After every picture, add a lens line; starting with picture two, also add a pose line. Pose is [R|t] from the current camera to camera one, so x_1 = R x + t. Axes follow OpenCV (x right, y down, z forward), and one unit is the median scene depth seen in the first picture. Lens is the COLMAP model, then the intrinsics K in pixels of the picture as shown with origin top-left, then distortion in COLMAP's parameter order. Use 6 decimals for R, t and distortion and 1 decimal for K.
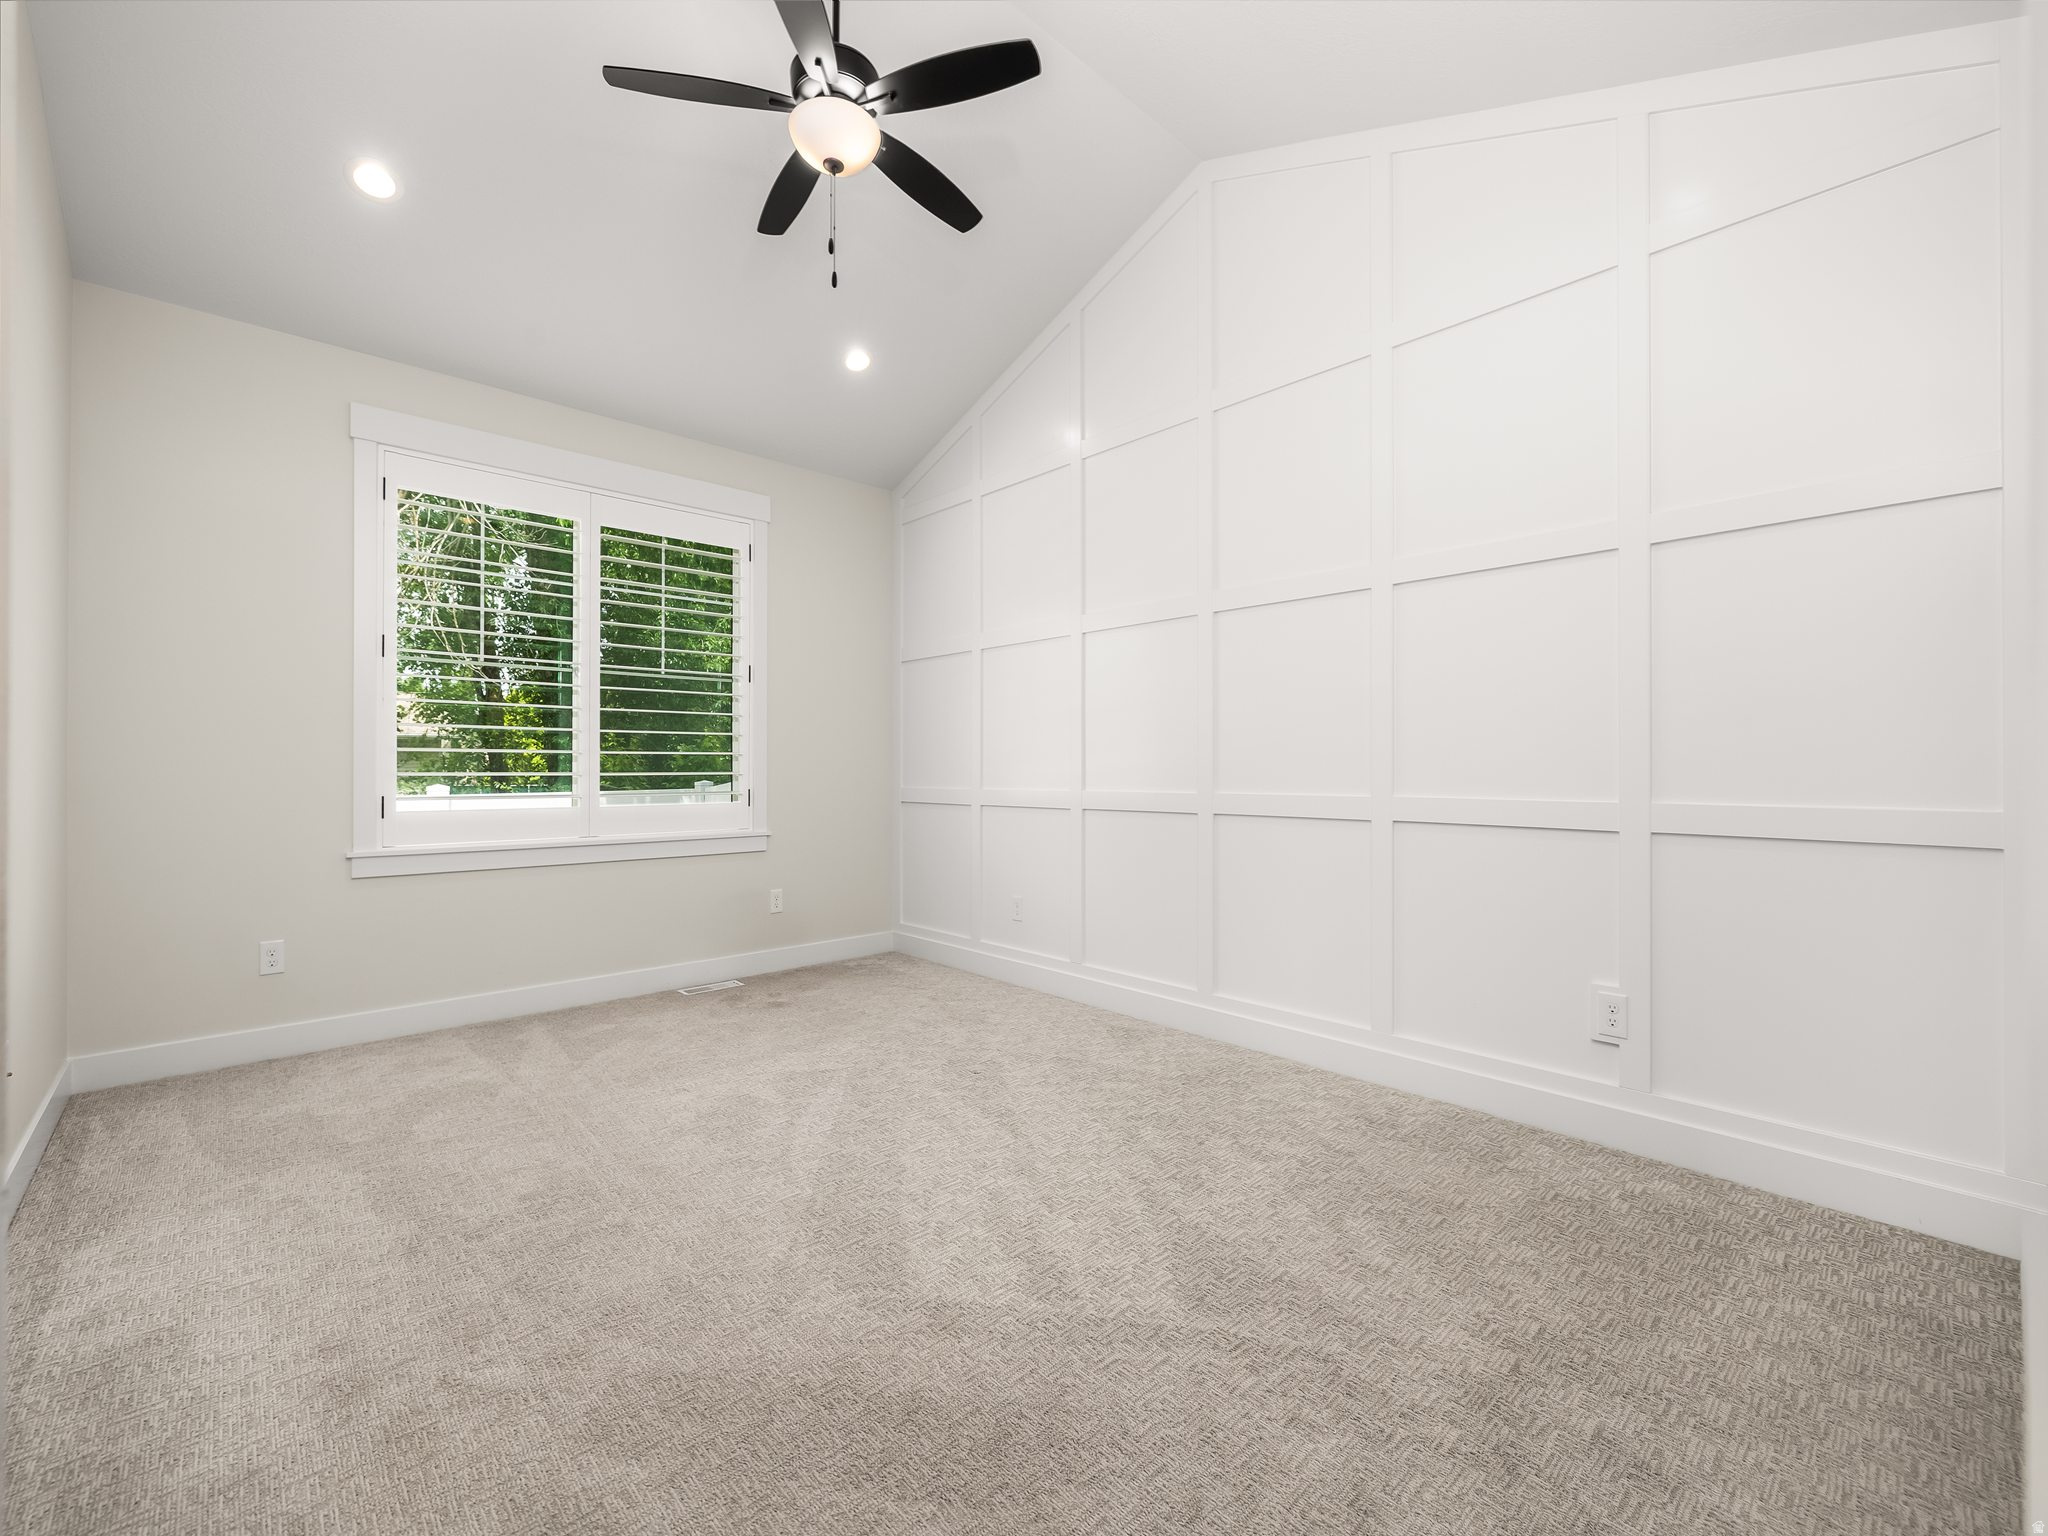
lens RADIAL K [[863.1, 0, 1005.5], [0, 863.1, 769.7], [0, 0, 1]] dist [0.001128, -0.000384]
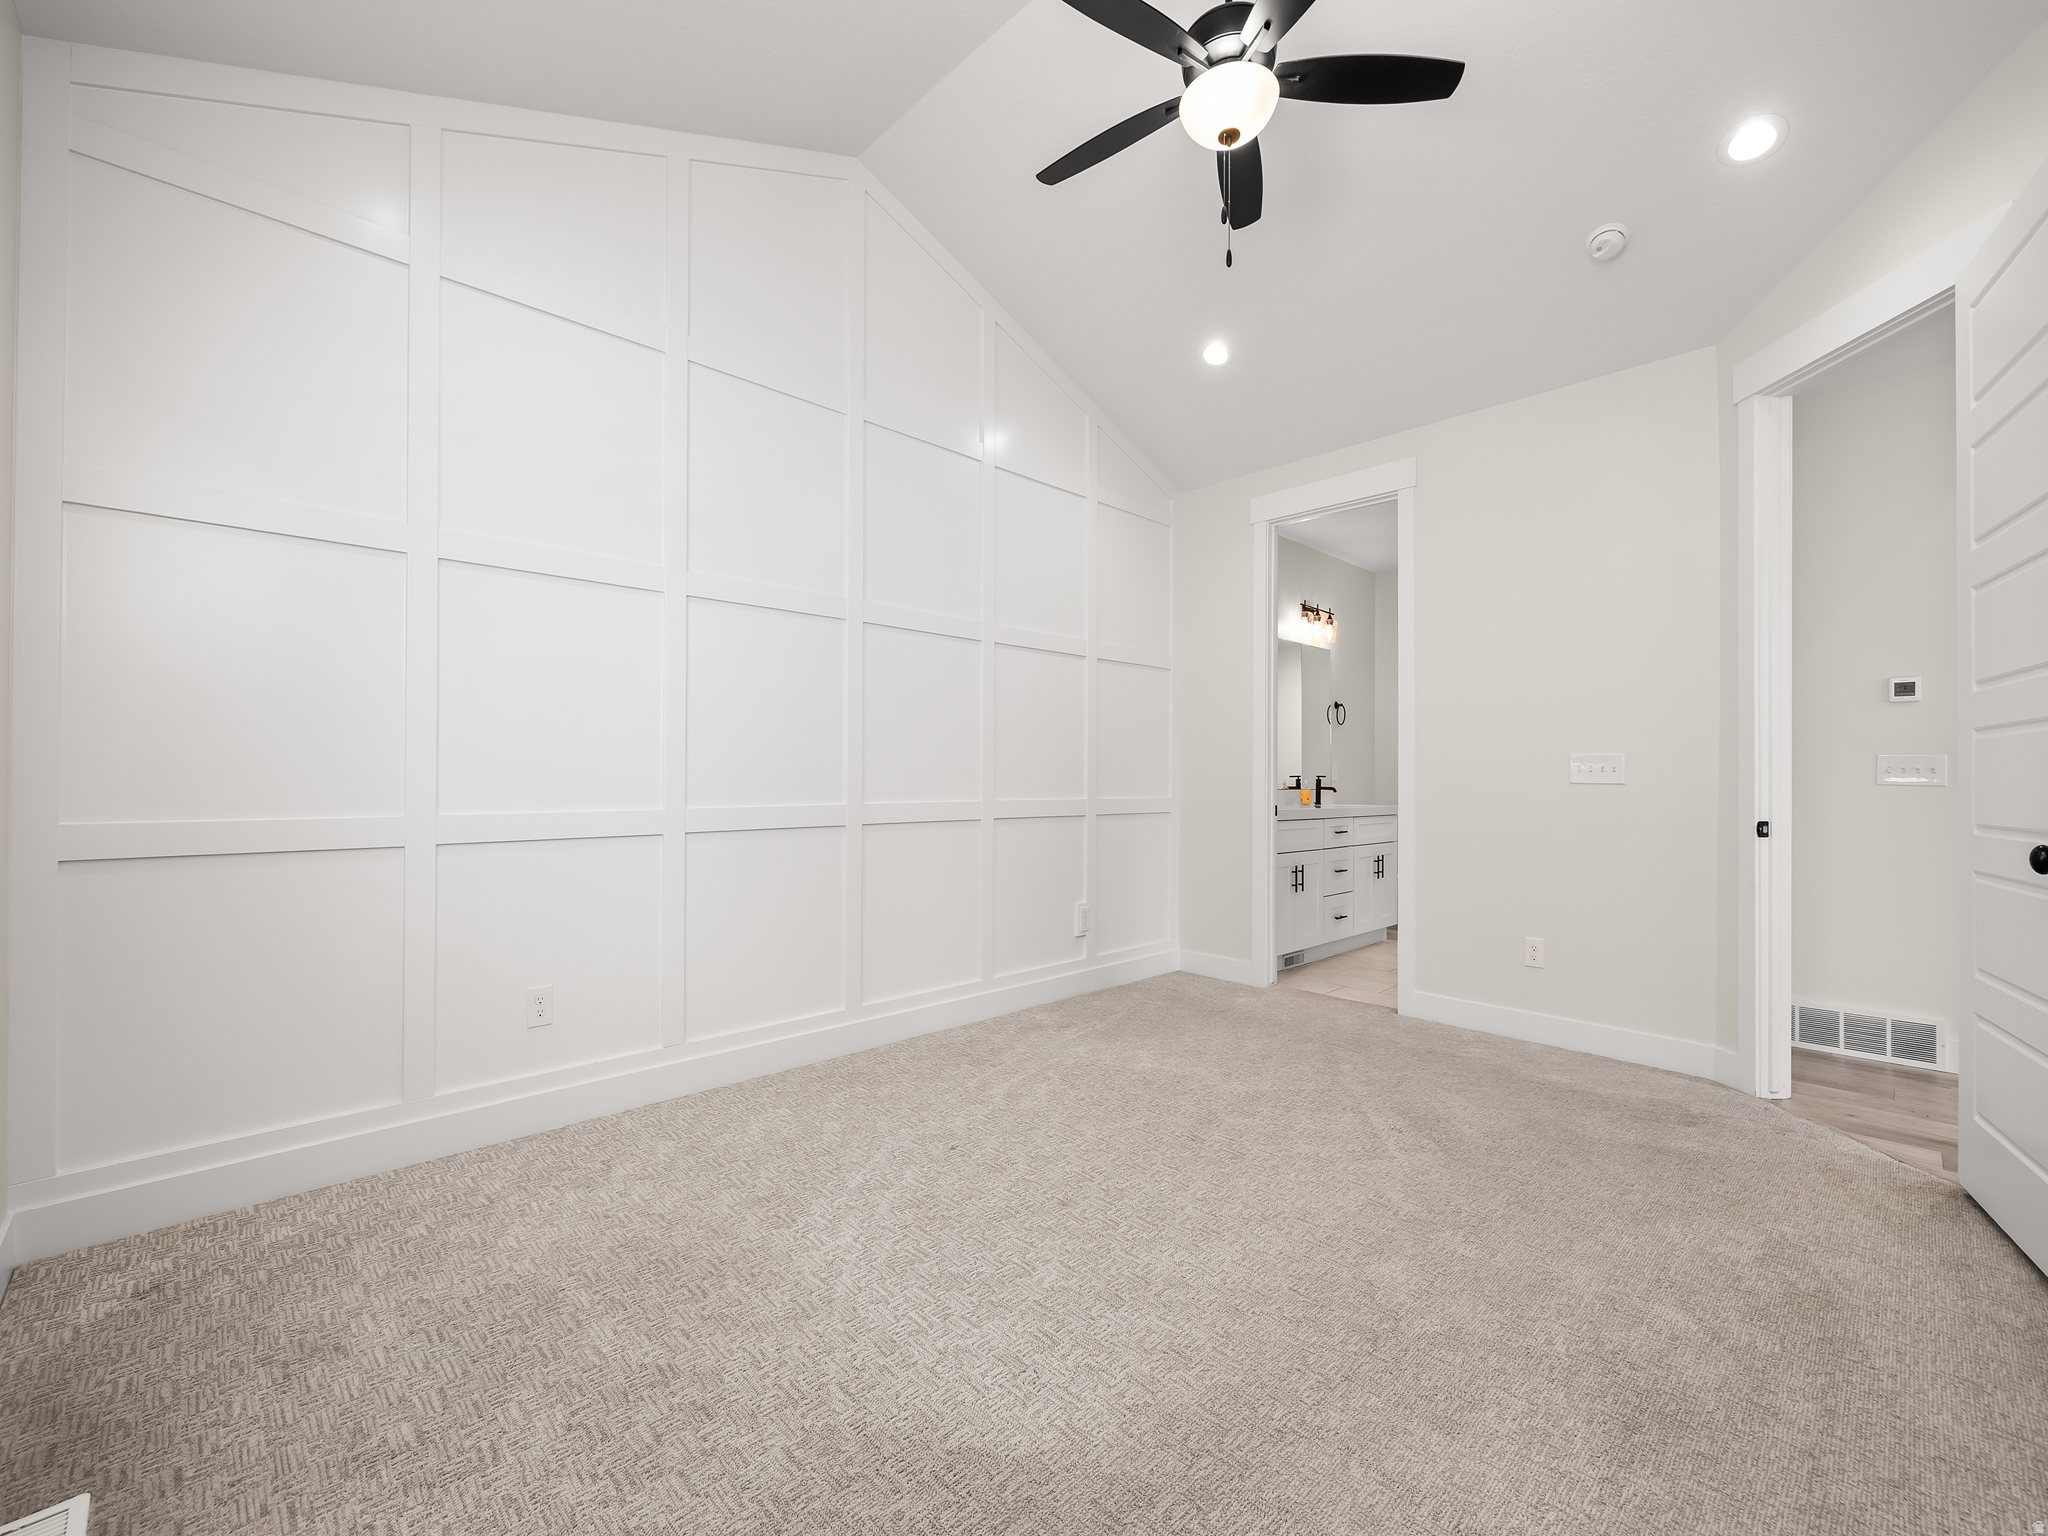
lens RADIAL K [[863.1, 0, 1005.5], [0, 863.1, 769.7], [0, 0, 1]] dist [0.001128, -0.000384]
pose [[-0.025155, 0.013967, 0.999586, -0.725451], [-0.002300, 0.999899, -0.014029, 0.002228], [-0.999681, -0.002652, -0.025120, 0.821171]]
